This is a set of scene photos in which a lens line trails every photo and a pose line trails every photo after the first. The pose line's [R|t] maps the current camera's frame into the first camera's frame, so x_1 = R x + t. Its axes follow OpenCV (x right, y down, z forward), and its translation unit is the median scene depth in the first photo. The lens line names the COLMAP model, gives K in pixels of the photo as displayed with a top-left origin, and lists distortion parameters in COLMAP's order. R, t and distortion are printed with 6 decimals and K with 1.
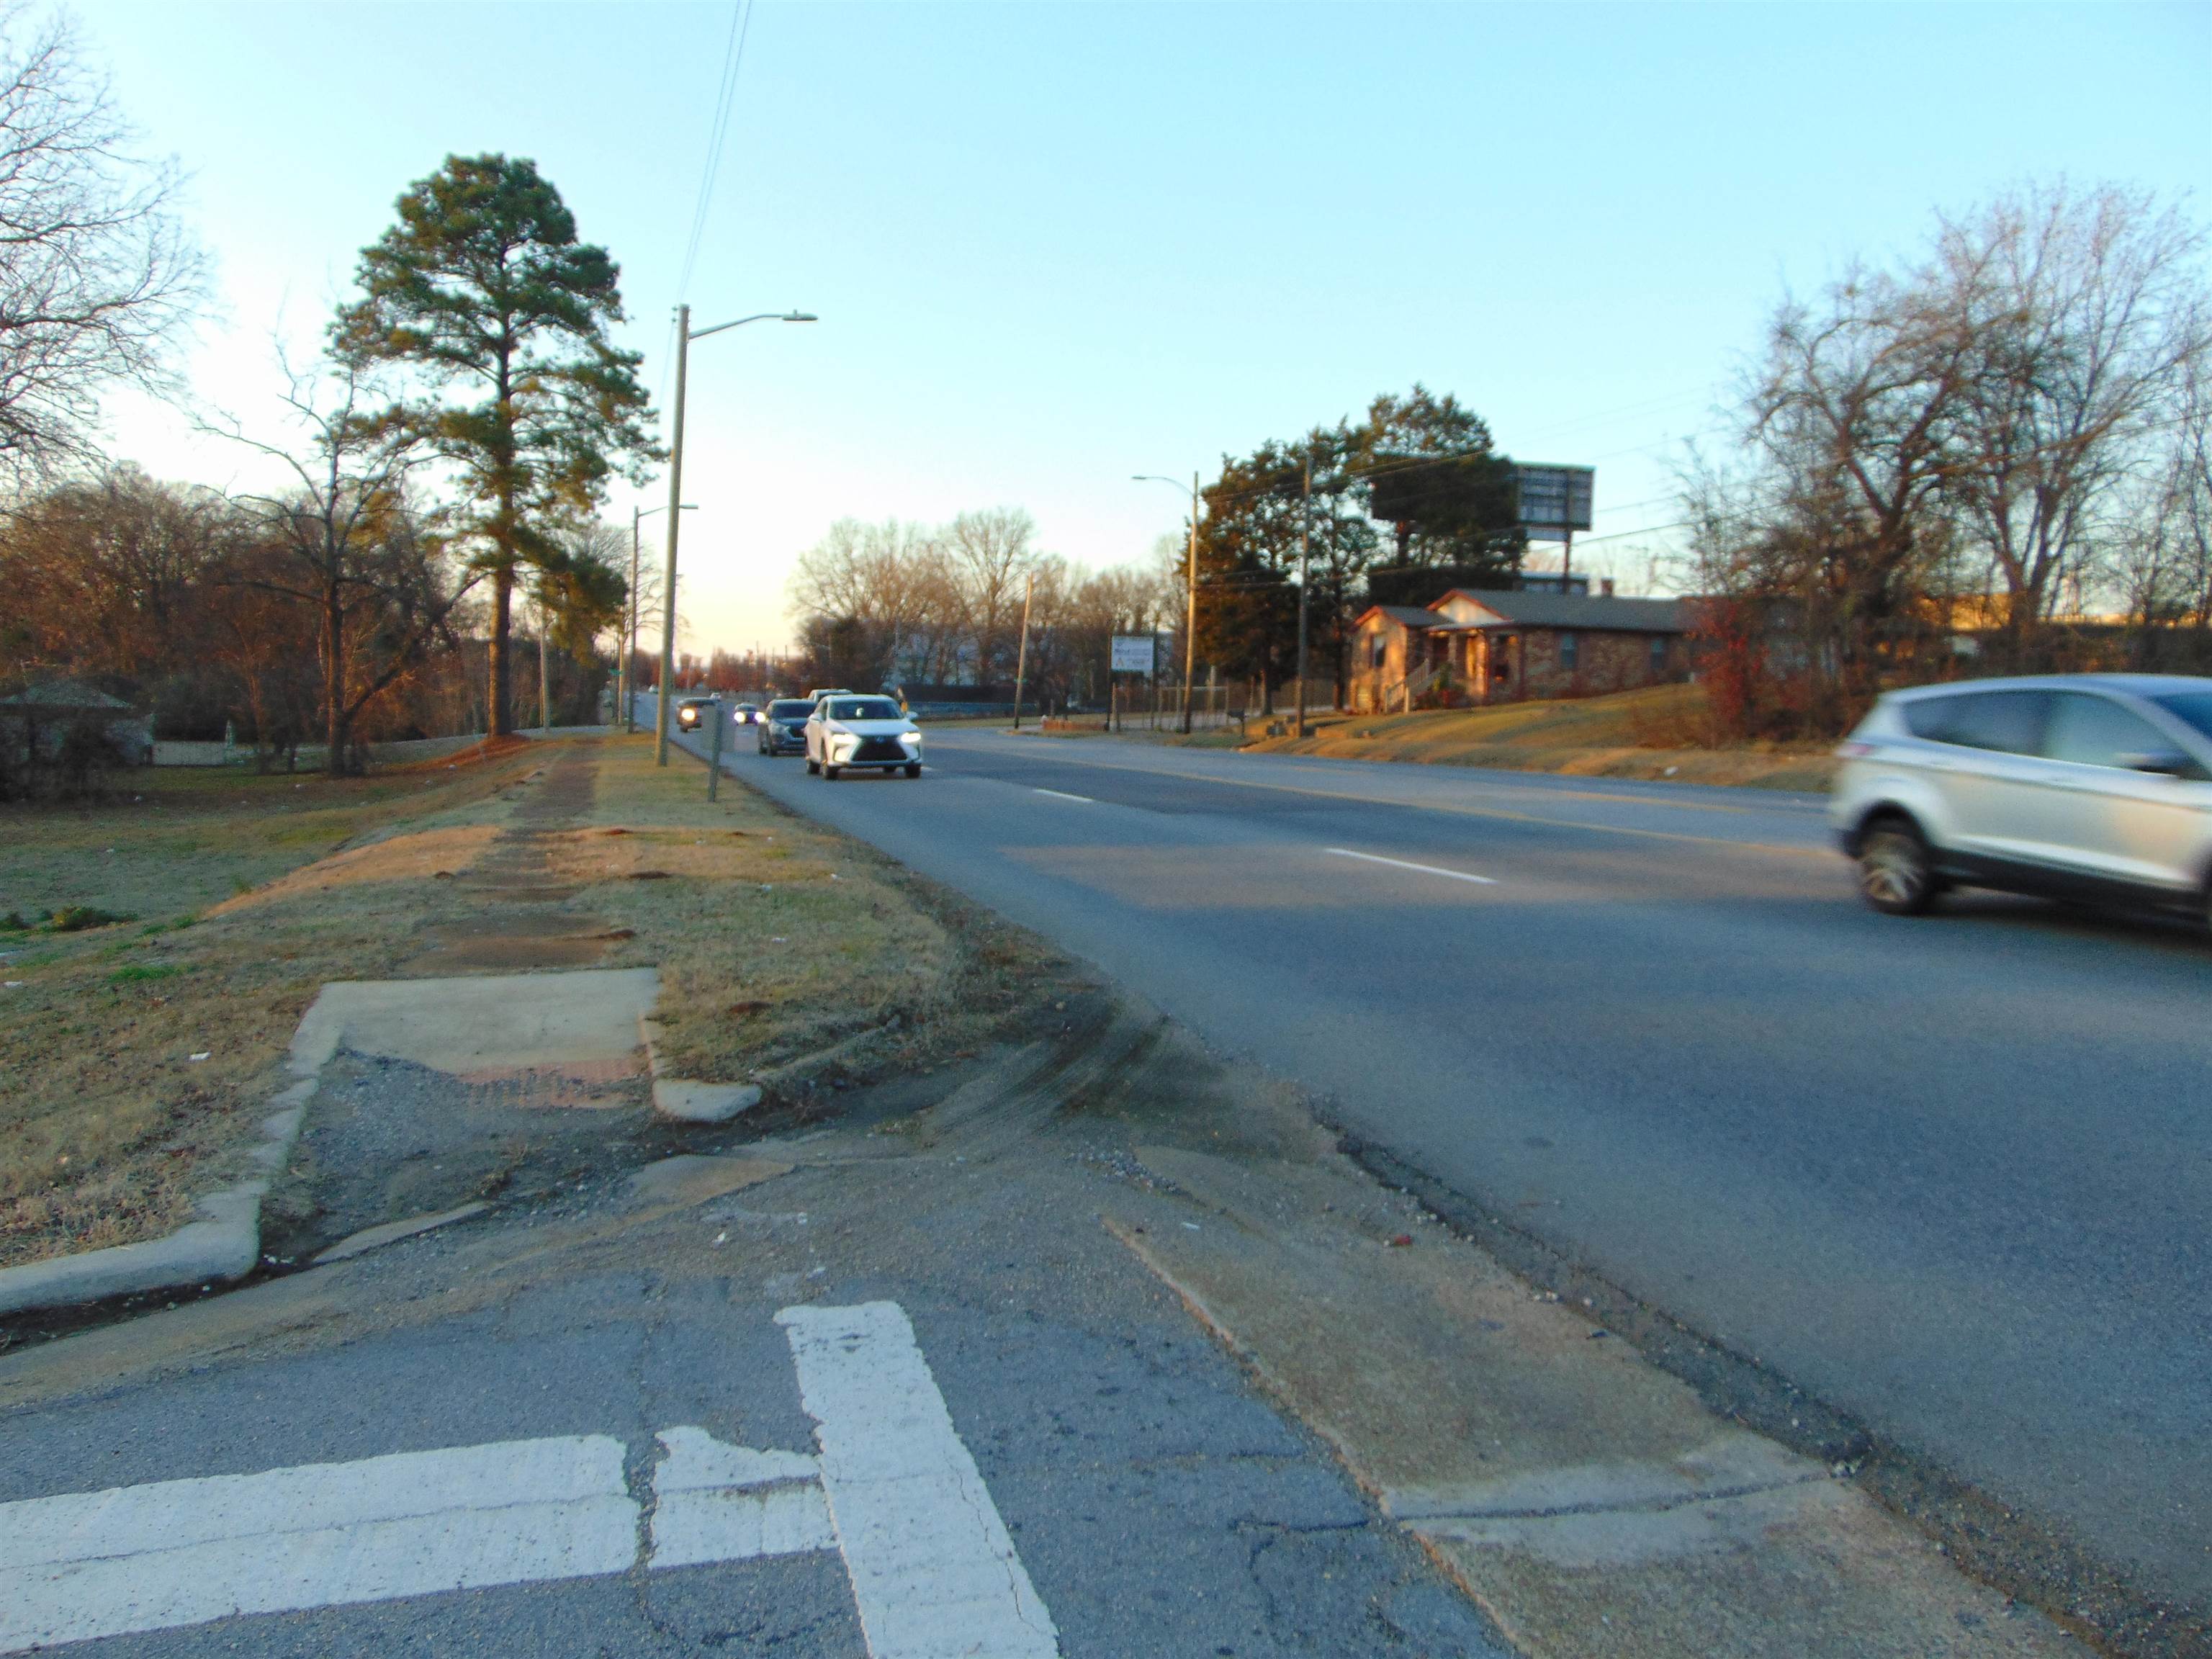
lens RADIAL K [[1658.6, 0, 1107.8], [0, 1658.6, 832.0], [0, 0, 1]] dist [-0.007961, 0.039528]
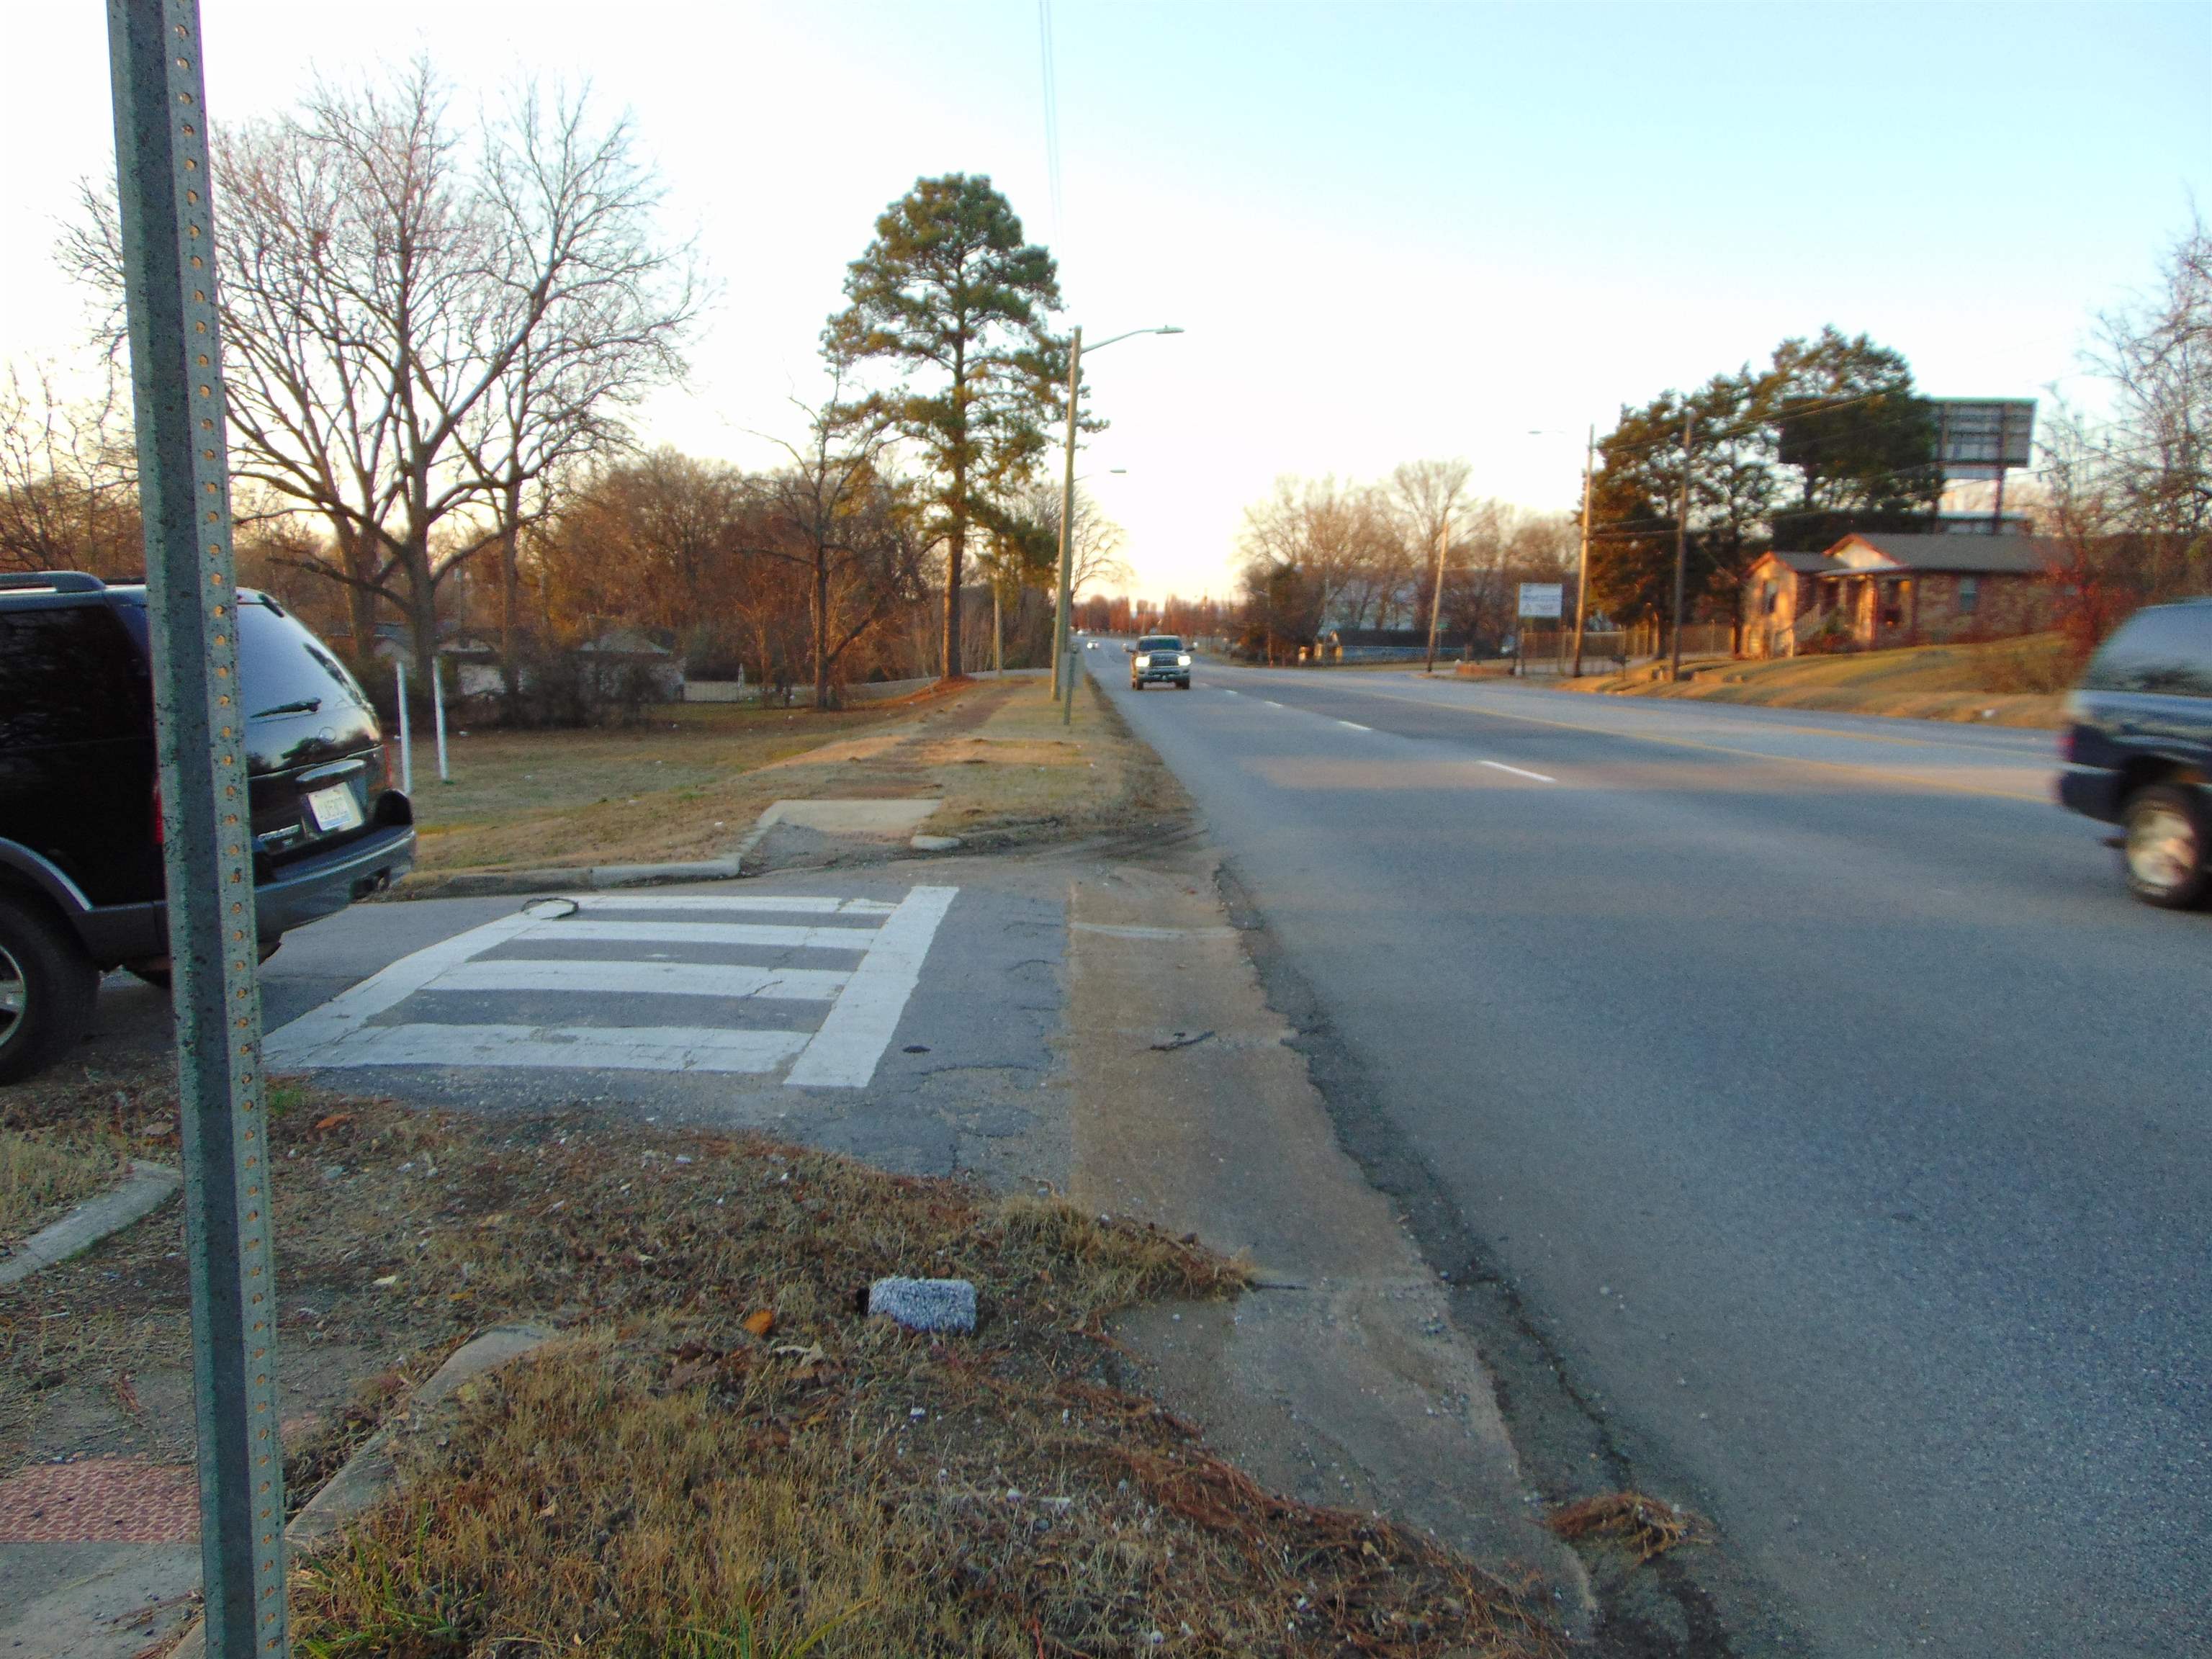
lens RADIAL K [[1683.6, 0, 1112.4], [0, 1683.6, 821.3], [0, 0, 1]] dist [-0.013247, 0.046980]
pose [[0.963620, 0.026195, -0.265989, 0.054673], [-0.019433, 0.999418, 0.028023, 0.006914], [0.266568, -0.021834, 0.963569, -0.100485]]
